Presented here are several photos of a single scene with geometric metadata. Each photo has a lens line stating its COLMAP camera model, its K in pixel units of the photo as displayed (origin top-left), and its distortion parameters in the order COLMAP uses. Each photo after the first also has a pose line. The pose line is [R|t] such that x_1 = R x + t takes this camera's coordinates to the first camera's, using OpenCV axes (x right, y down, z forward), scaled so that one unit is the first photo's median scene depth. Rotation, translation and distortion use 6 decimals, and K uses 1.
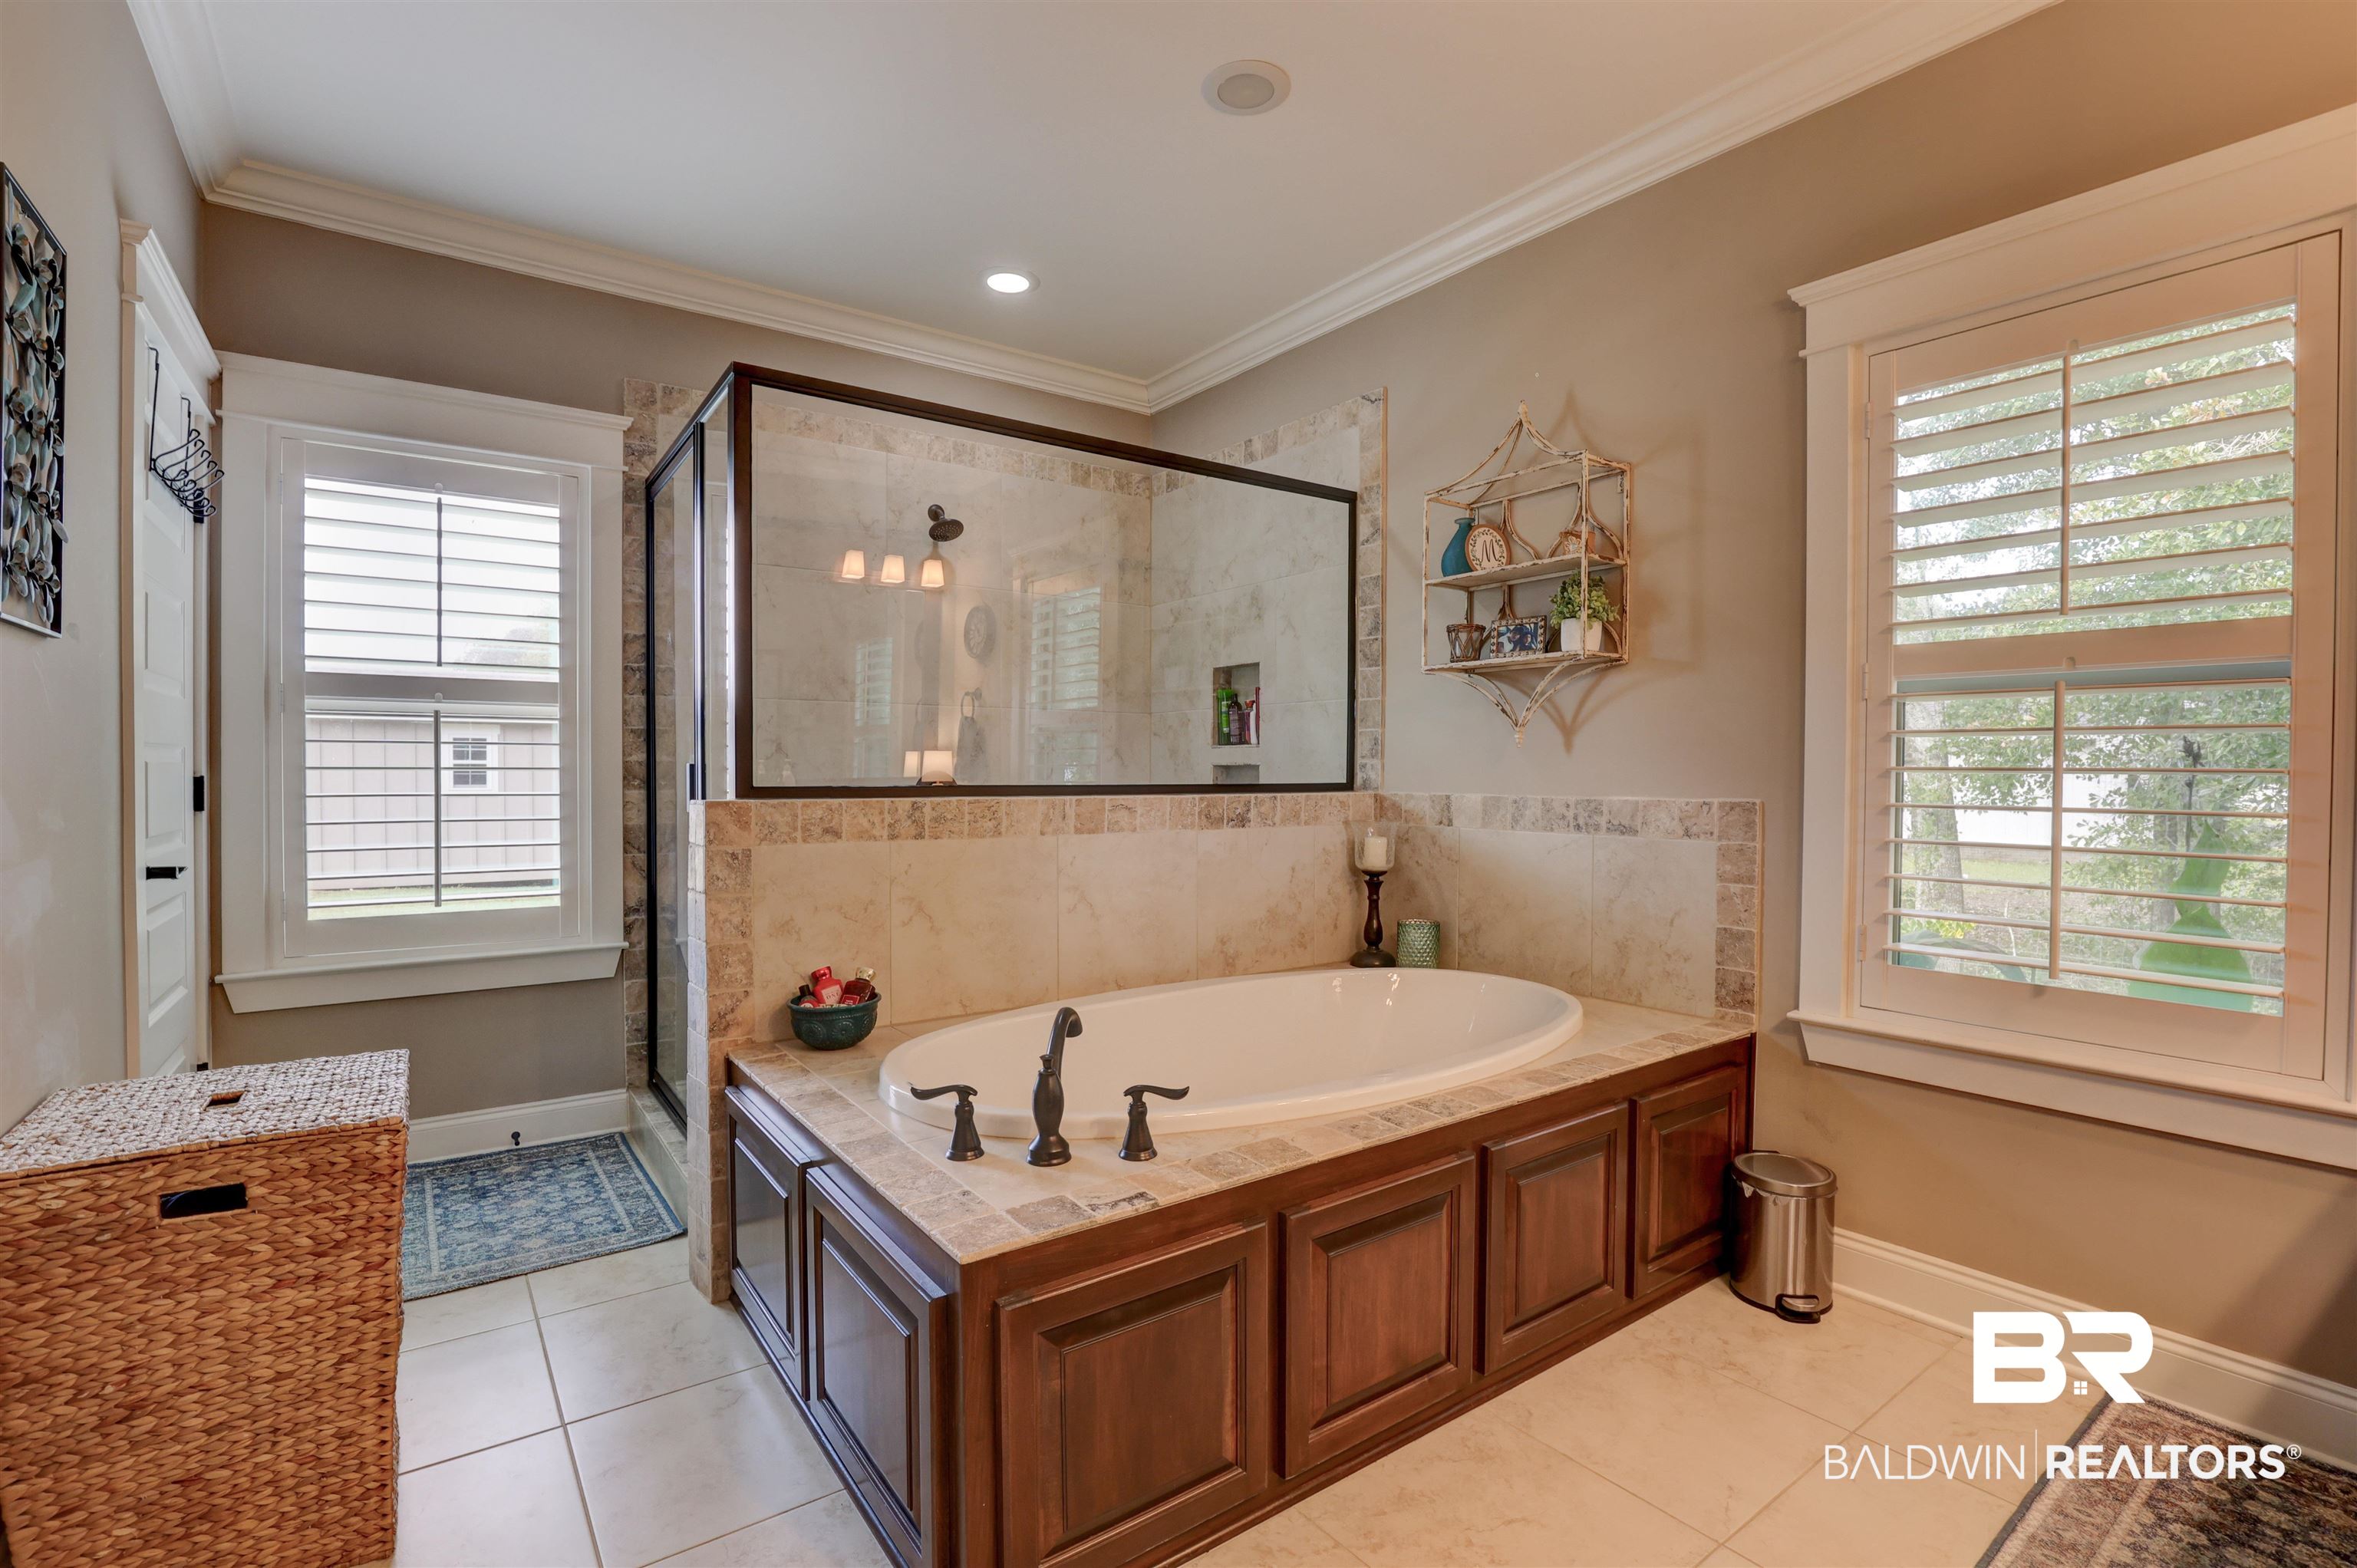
lens RADIAL K [[1091.6, 0, 1182.3], [0, 1091.6, 785.8], [0, 0, 1]] dist [-0.031848, 0.005372]
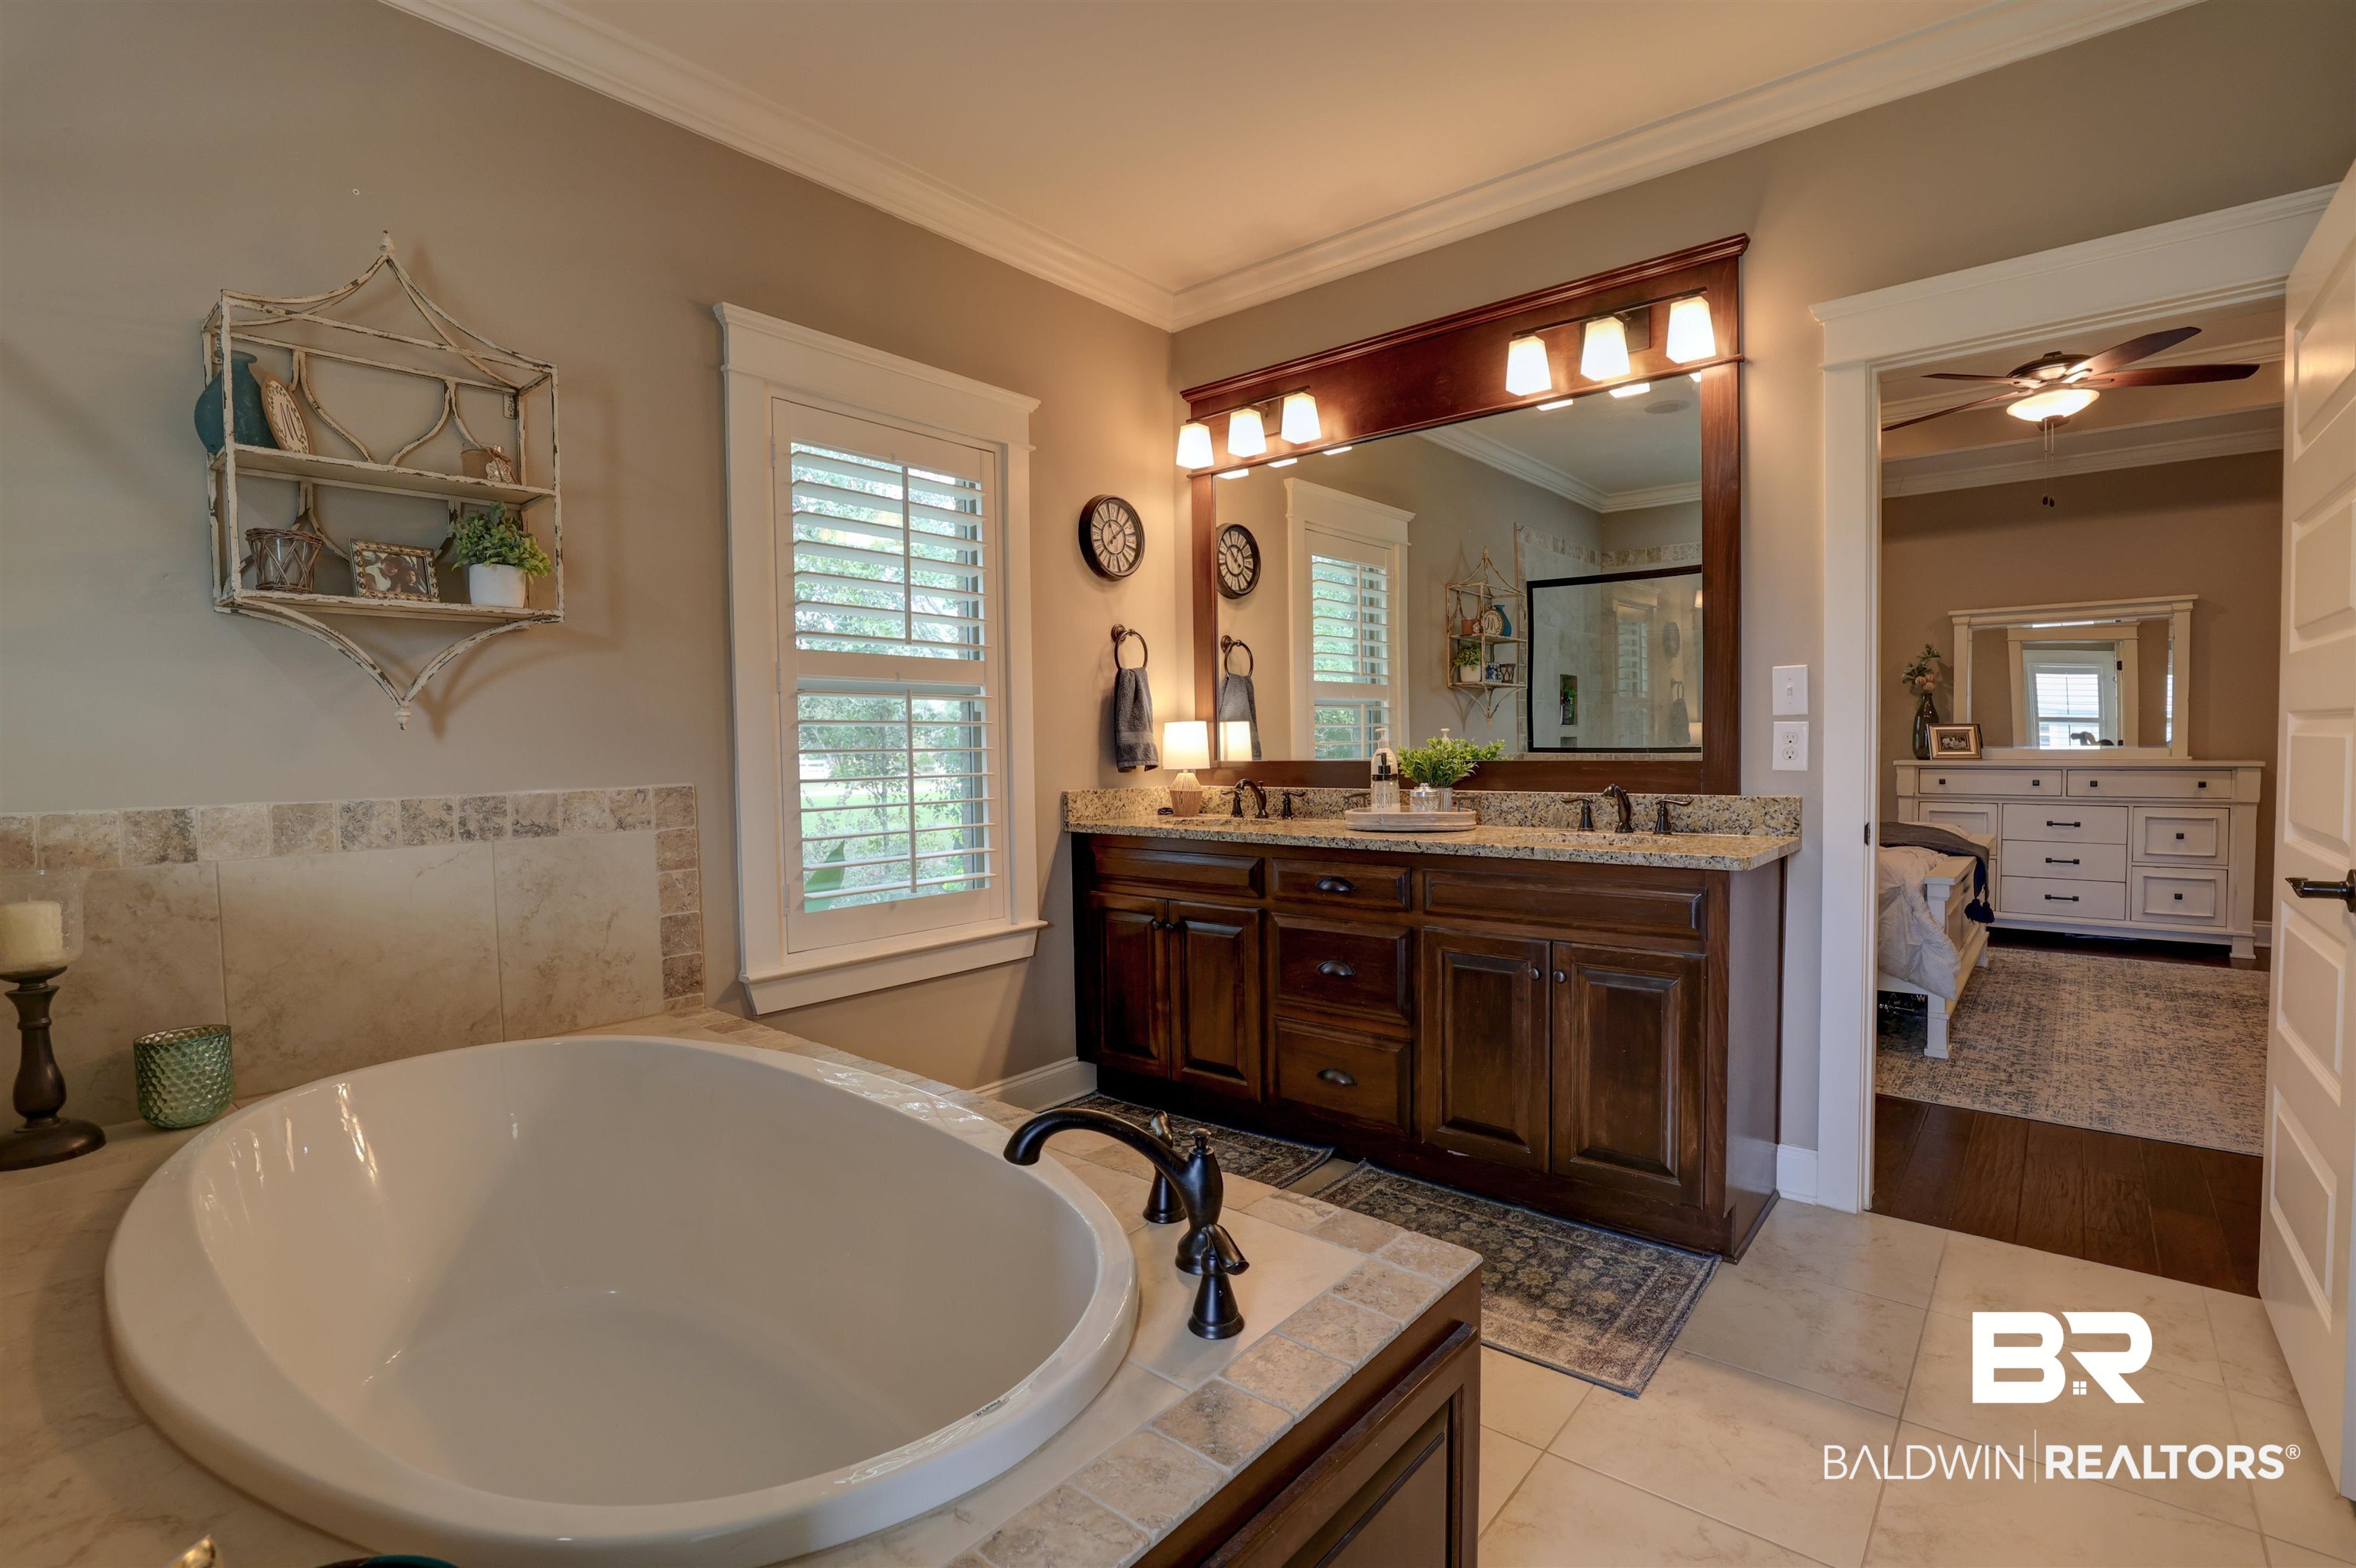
lens RADIAL K [[1091.1, 0, 1191.3], [0, 1091.1, 785.3], [0, 0, 1]] dist [-0.031848, 0.005372]
pose [[-0.249687, -0.039181, 0.967534, -0.501677], [0.027965, 0.998473, 0.047651, -0.018614], [-0.967923, 0.038955, -0.248210, 0.698261]]
